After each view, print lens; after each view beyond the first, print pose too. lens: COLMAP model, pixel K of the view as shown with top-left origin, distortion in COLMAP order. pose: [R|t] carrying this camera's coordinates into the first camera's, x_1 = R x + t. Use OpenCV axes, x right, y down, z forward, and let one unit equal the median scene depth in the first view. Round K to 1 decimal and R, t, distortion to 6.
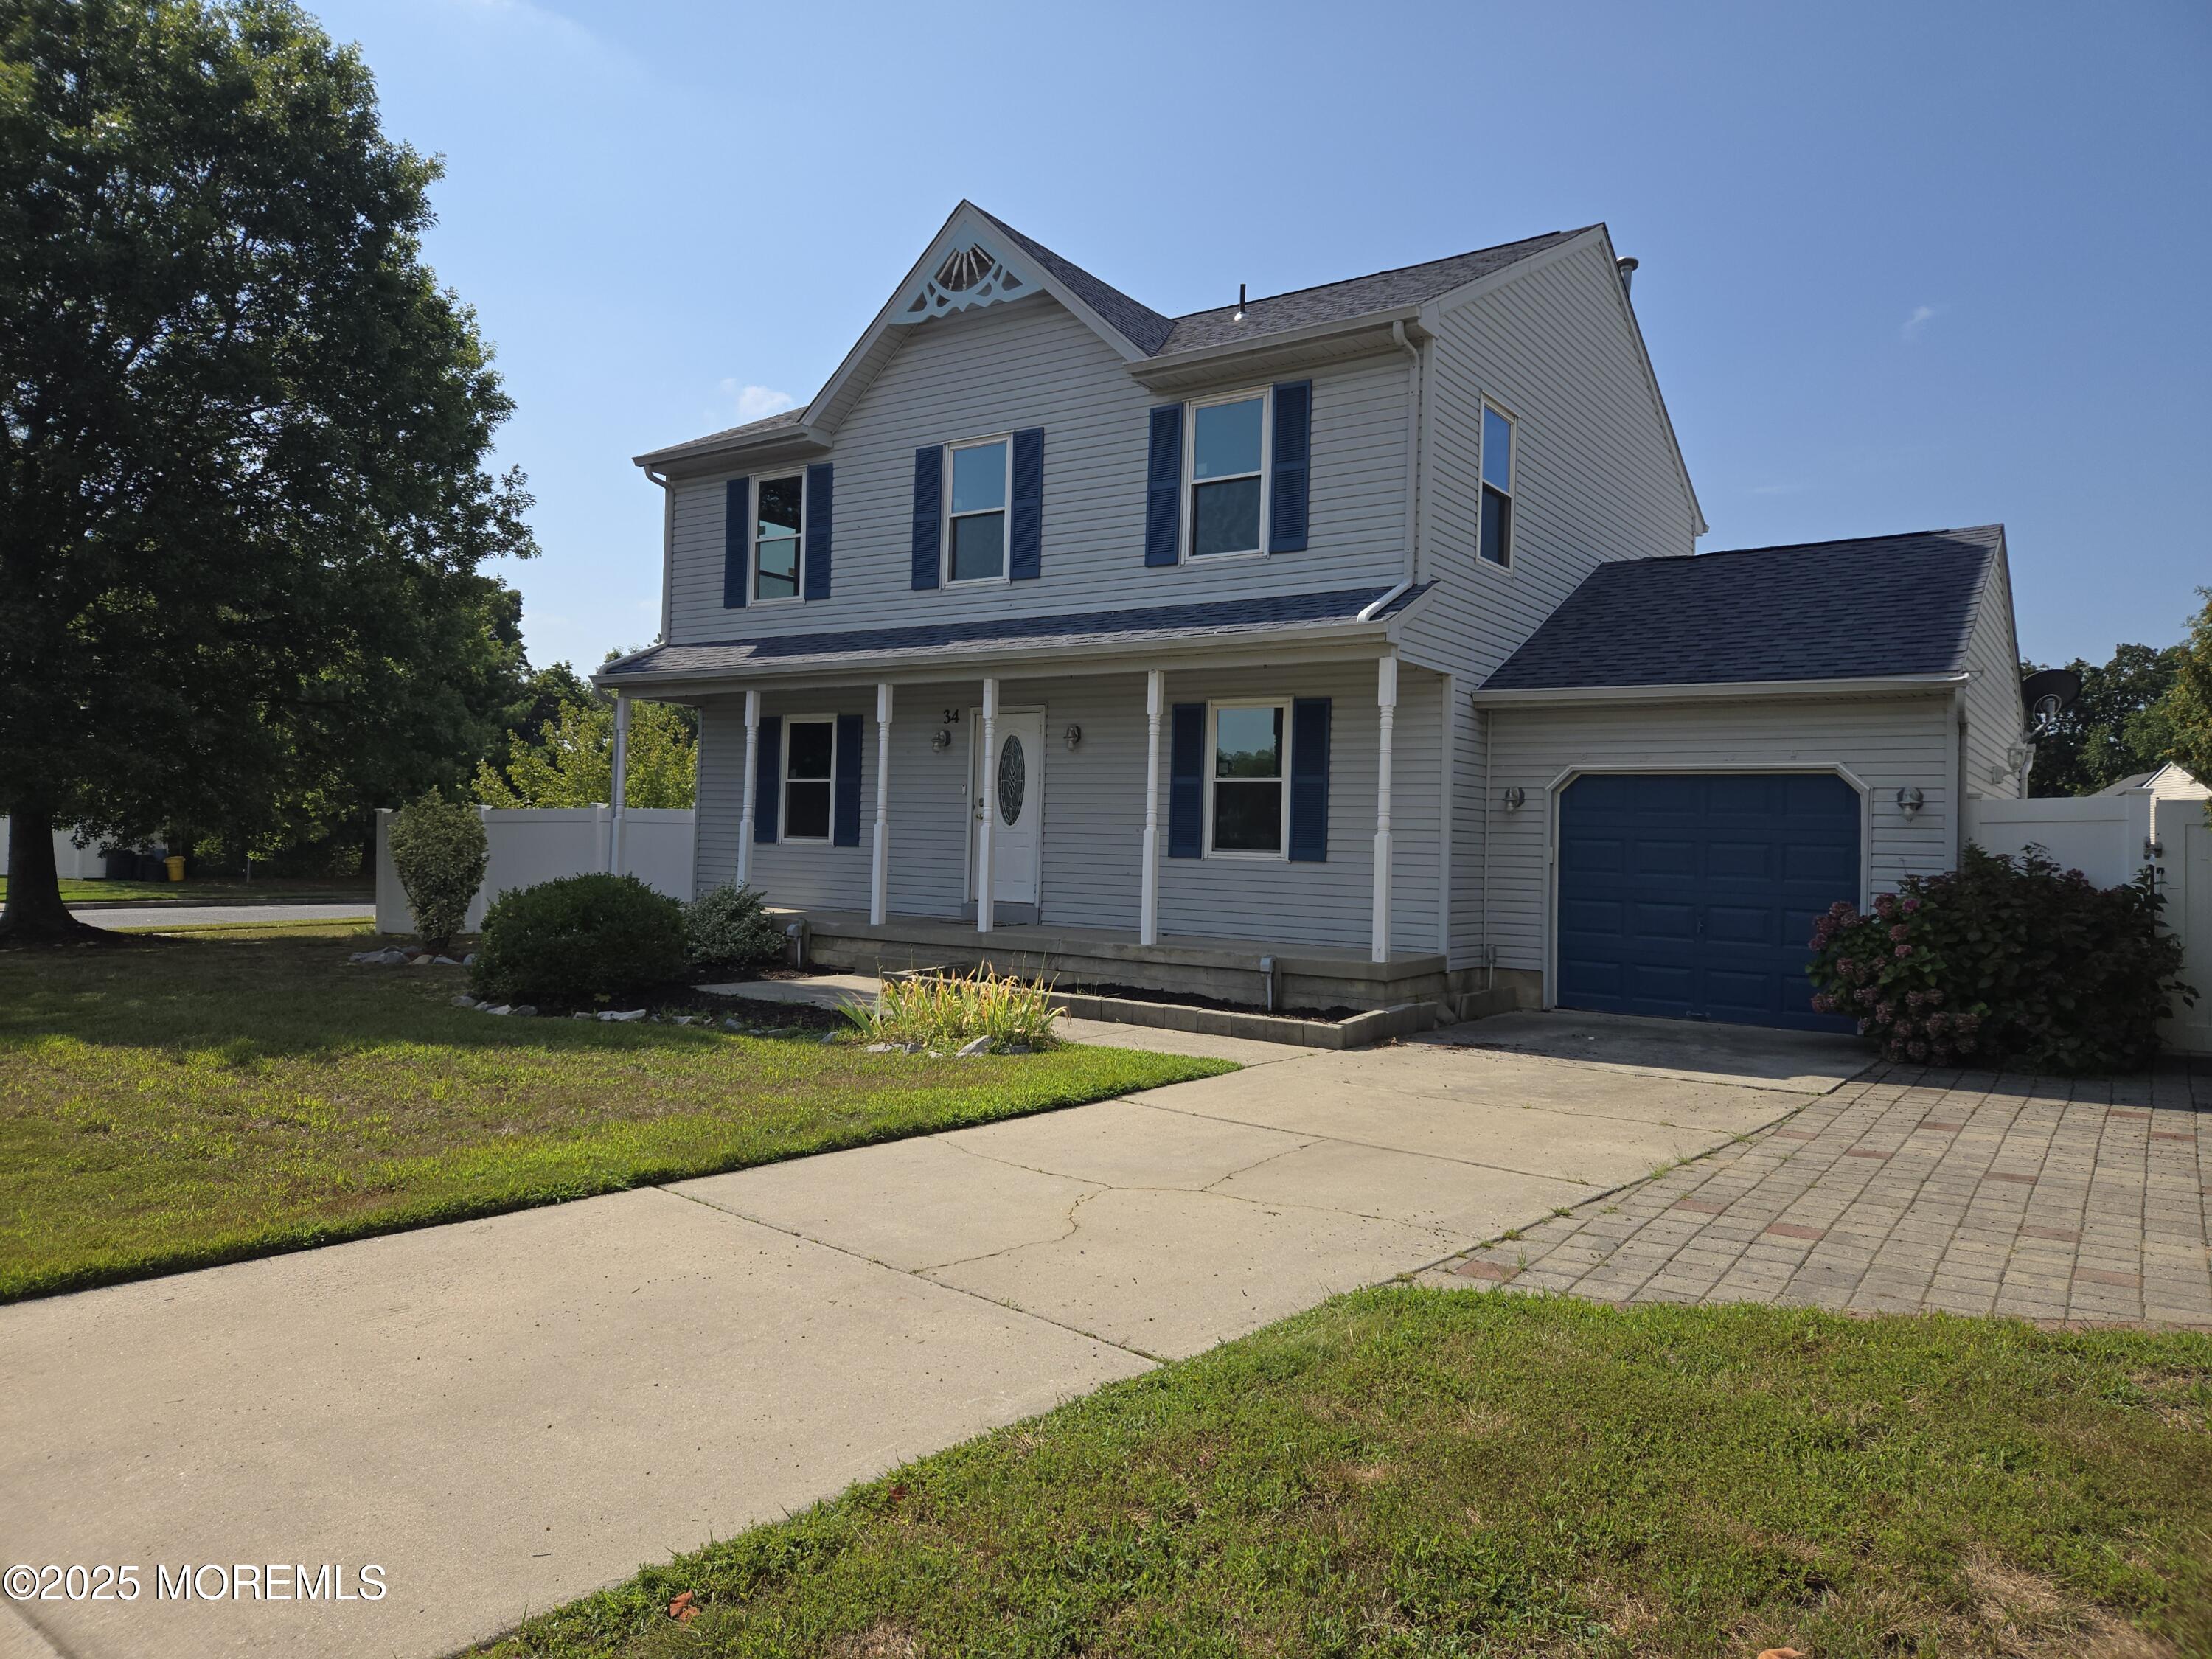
lens RADIAL K [[1500.4, 0, 1106.0], [0, 1500.4, 829.5], [0, 0, 1]] dist [0.118573, -0.000034]
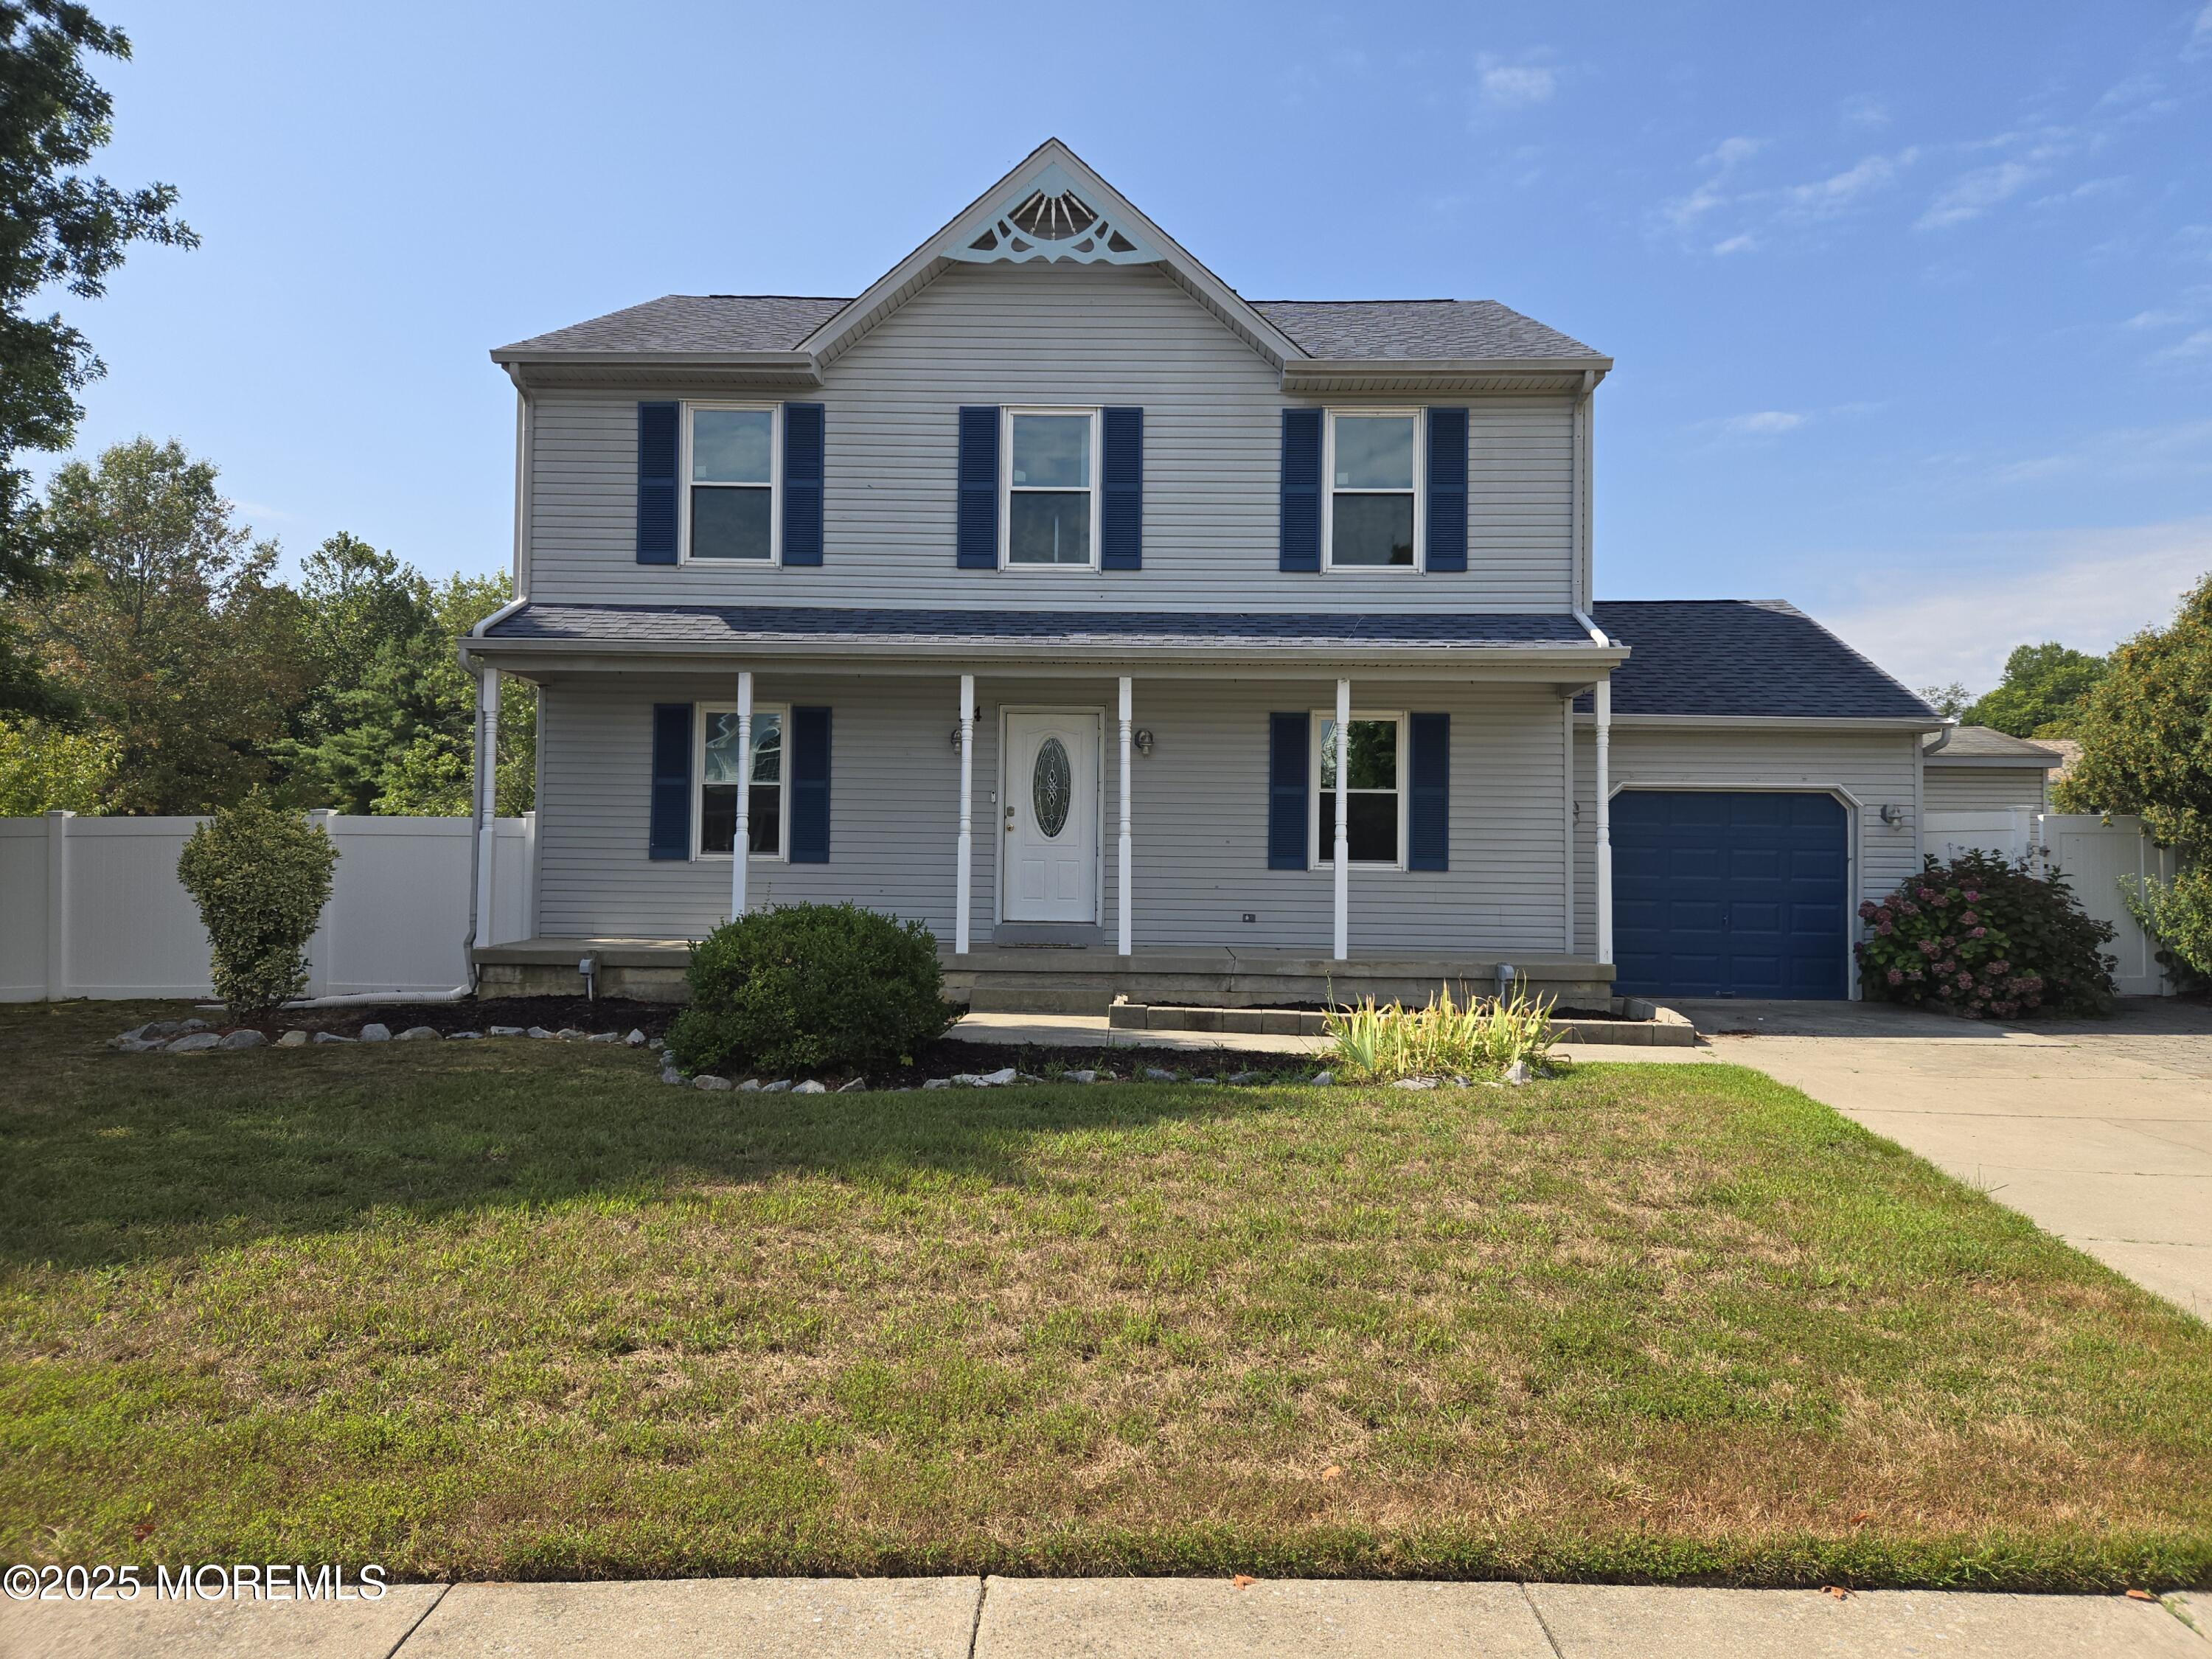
lens RADIAL K [[1281.3, 0, 1106.0], [0, 1281.3, 829.5], [0, 0, 1]] dist [0.062086, 0.000442]
pose [[0.825204, -0.007117, 0.564789, -0.519984], [0.005420, 0.999974, 0.004681, -0.011832], [-0.564808, -0.000802, 0.825222, 0.369022]]
